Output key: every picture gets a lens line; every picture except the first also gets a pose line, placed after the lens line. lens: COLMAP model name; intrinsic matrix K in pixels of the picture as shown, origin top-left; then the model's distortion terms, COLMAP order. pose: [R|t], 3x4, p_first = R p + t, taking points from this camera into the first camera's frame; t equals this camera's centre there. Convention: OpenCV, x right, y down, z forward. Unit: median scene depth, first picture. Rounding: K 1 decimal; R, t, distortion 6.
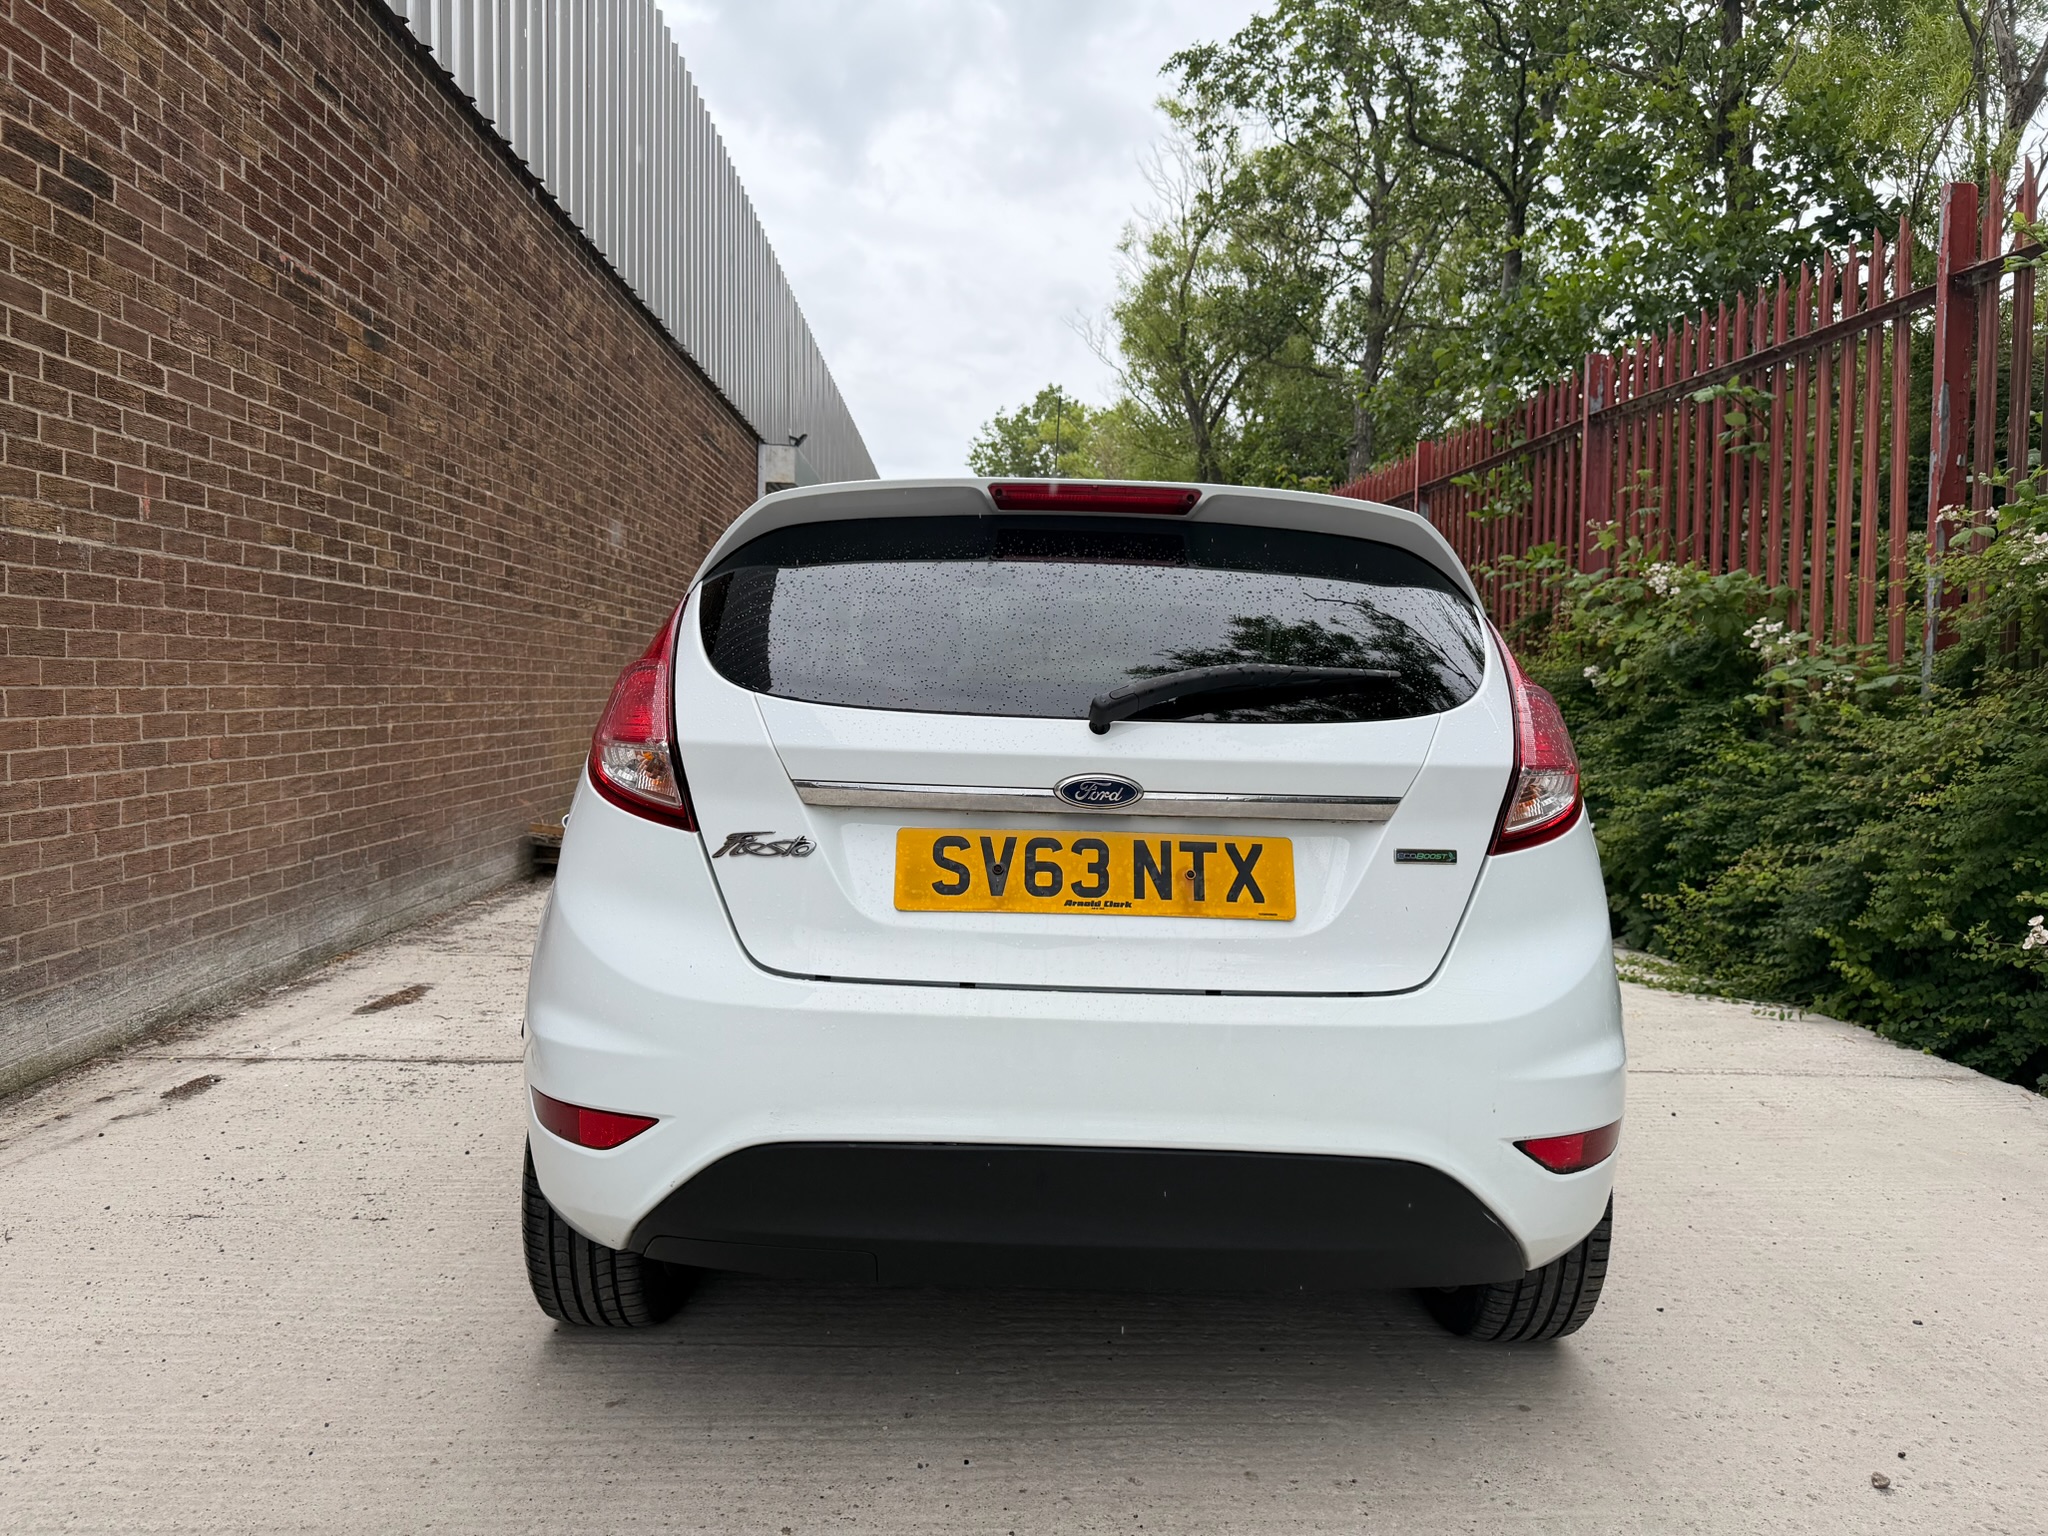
lens RADIAL K [[1443.6, 0, 1025.8], [0, 1443.6, 740.1], [0, 0, 1]] dist [0.030130, -0.041182]
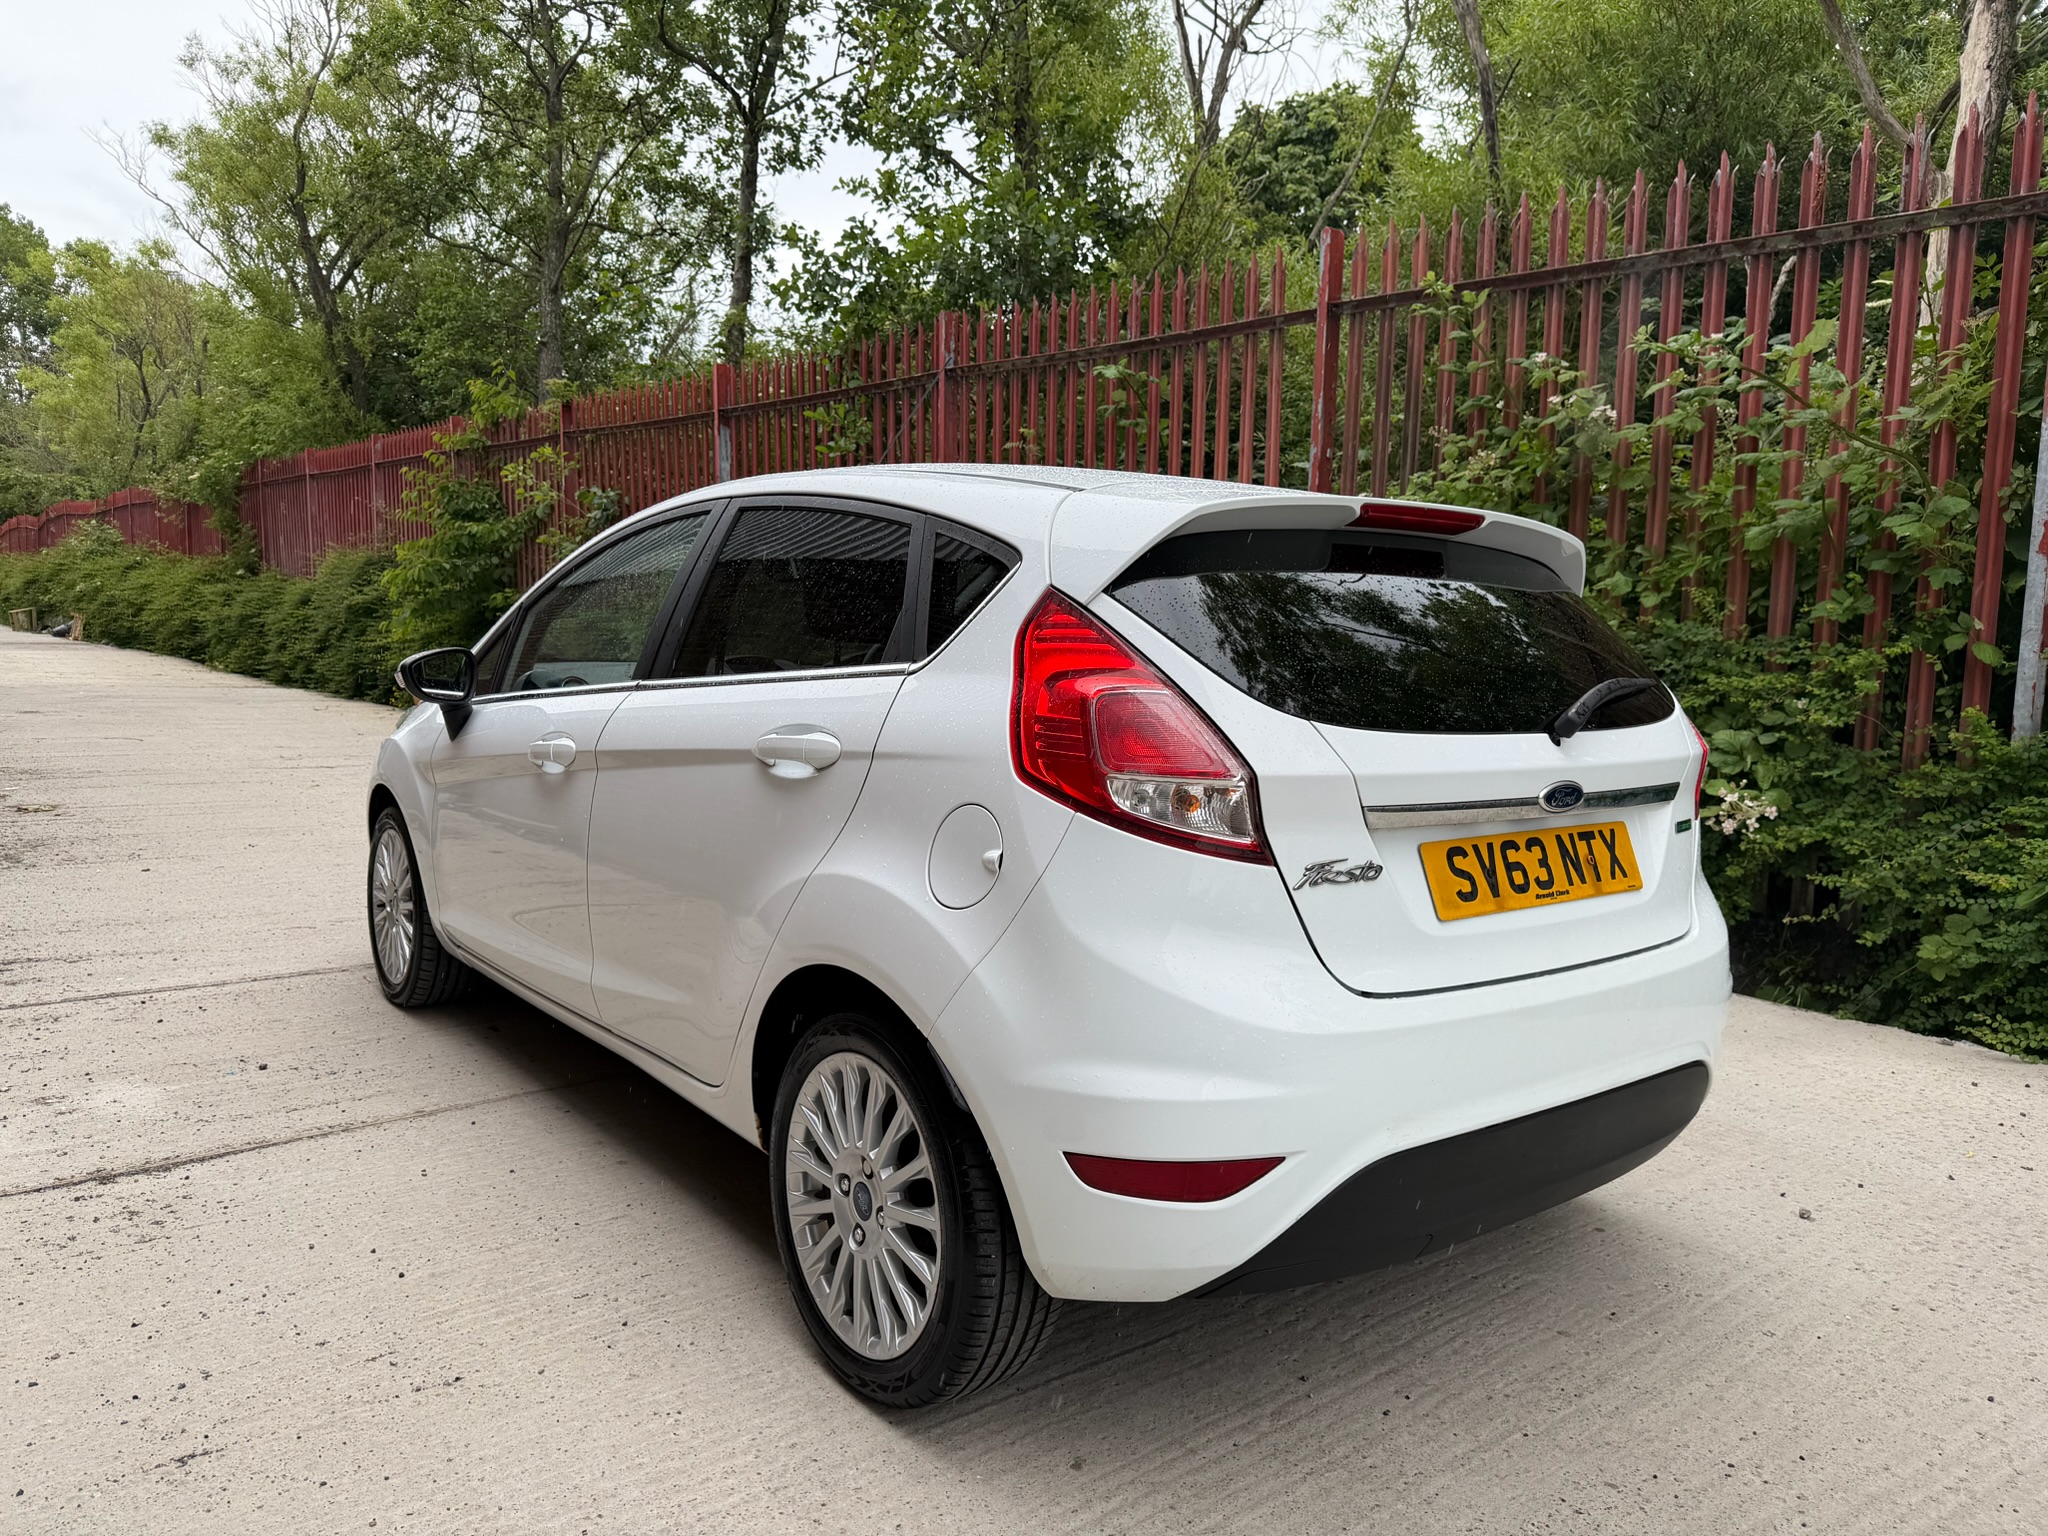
lens RADIAL K [[1443.6, 0, 1007.2], [0, 1443.6, 784.4], [0, 0, 1]] dist [0.030130, -0.041182]
pose [[0.804965, -0.068675, 0.589334, -0.481096], [0.011294, 0.994872, 0.100506, -0.046423], [-0.593215, -0.074248, 0.801613, 0.169445]]
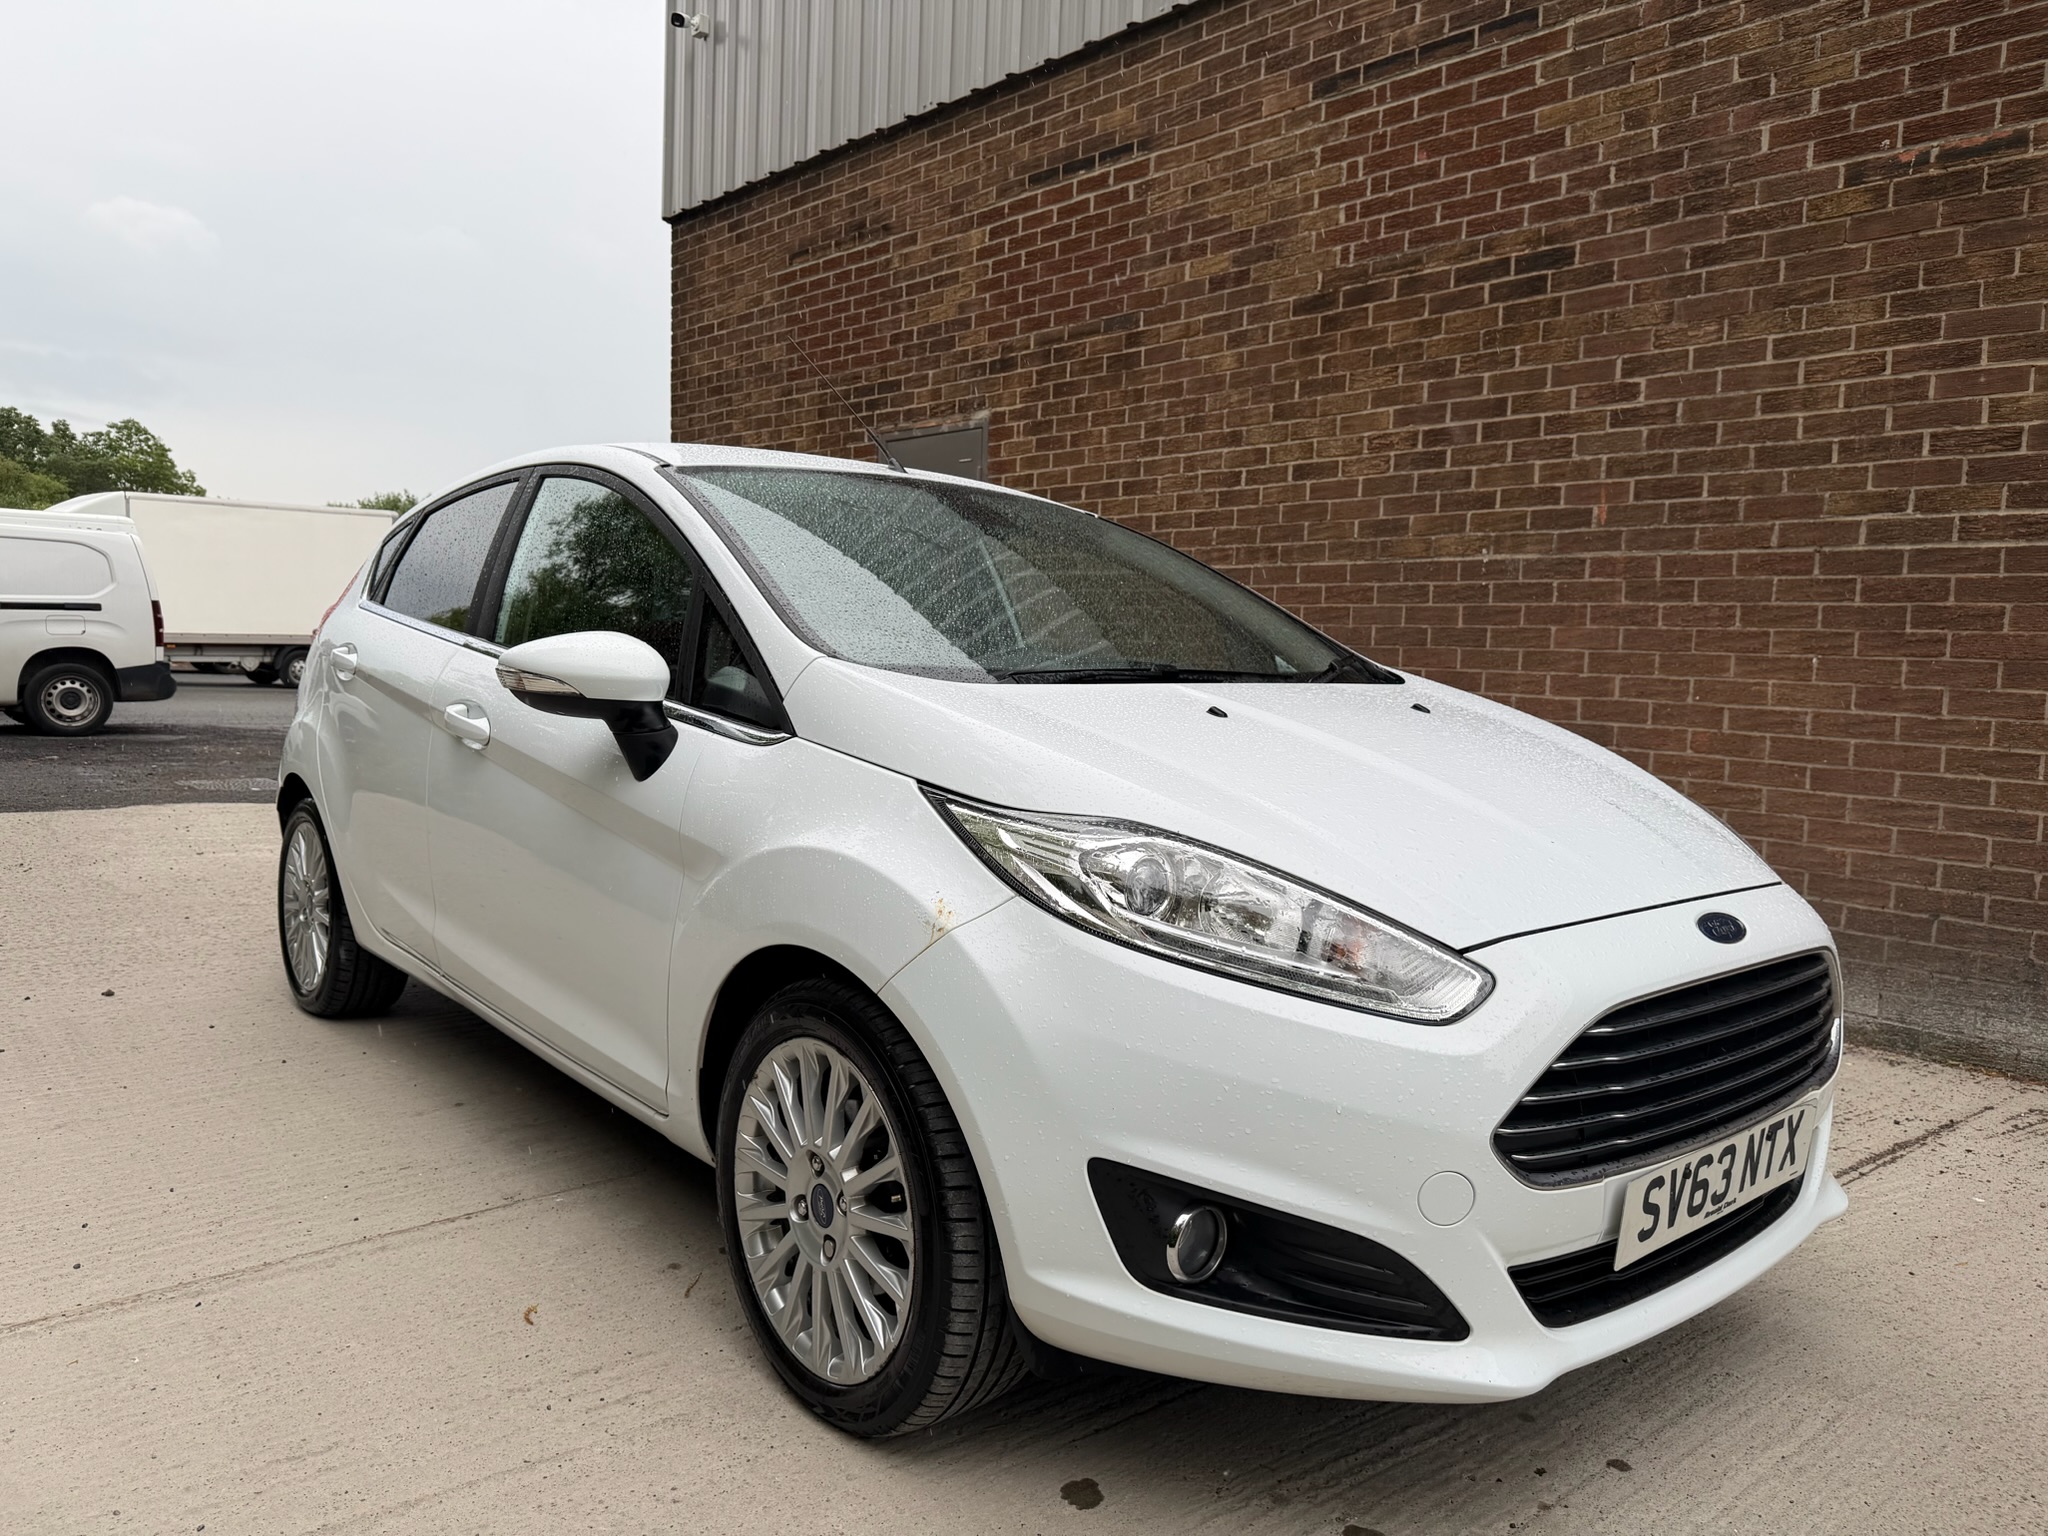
lens RADIAL K [[1443.6, 0, 1020.7], [0, 1443.6, 765.5], [0, 0, 1]] dist [0.030130, -0.041182]
pose [[-0.773613, 0.001369, -0.633657, 0.492969], [-0.075318, 0.992710, 0.094099, -0.042814], [0.629166, 0.120522, -0.767870, 1.741046]]
